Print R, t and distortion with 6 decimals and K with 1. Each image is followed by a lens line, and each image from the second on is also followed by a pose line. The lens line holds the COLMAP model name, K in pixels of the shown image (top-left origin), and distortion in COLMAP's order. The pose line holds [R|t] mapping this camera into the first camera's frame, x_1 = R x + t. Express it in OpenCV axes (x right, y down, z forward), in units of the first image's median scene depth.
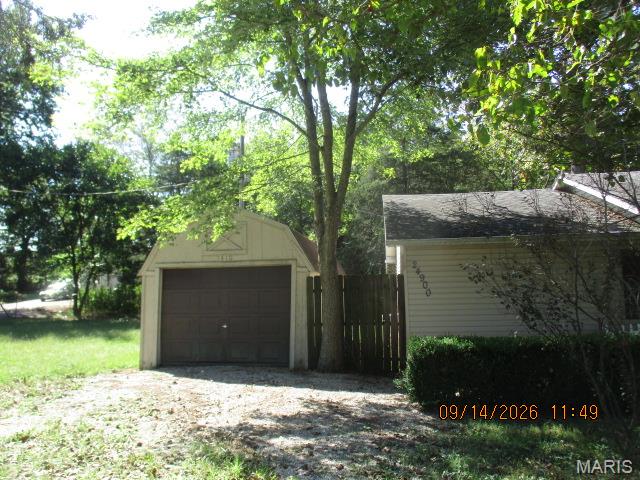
lens RADIAL K [[511.7, 0, 320.0], [0, 511.7, 240.0], [0, 0, 1]] dist [-0.017295, -0.008914]
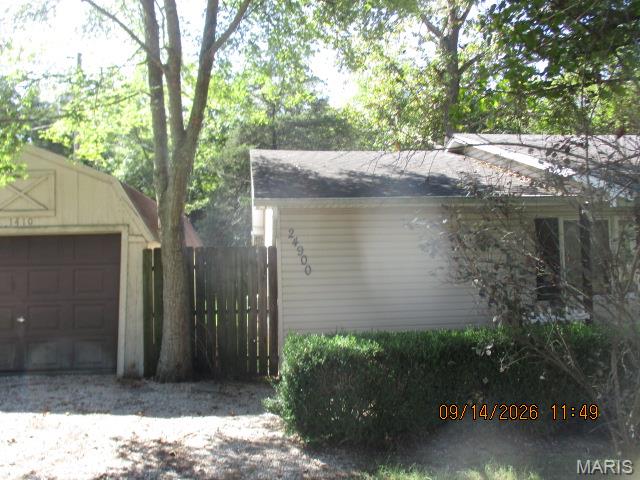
lens RADIAL K [[511.7, 0, 320.0], [0, 511.7, 240.0], [0, 0, 1]] dist [-0.017295, -0.008914]
pose [[0.966222, 0.010198, 0.257507, 0.031194], [-0.022322, 0.998773, 0.044203, 0.022897], [-0.256741, -0.048458, 0.965265, 0.253272]]
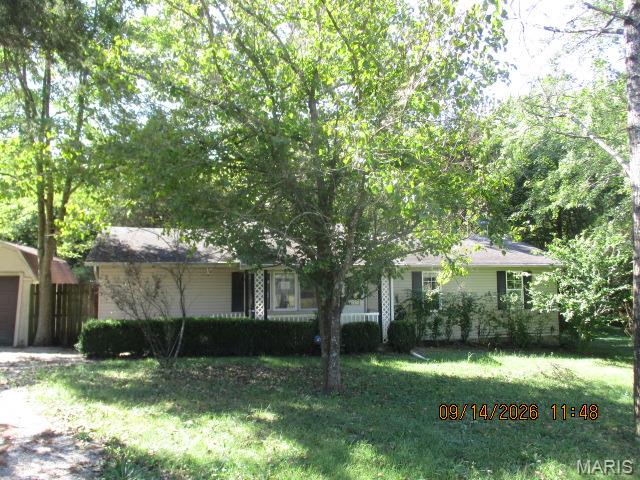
lens RADIAL K [[511.7, 0, 320.0], [0, 511.7, 240.0], [0, 0, 1]] dist [-0.017295, -0.008914]
pose [[0.910080, 0.057280, 0.410454, 0.131180], [-0.051112, 0.998355, -0.025995, -0.062775], [-0.411268, 0.002678, 0.911511, -0.715399]]
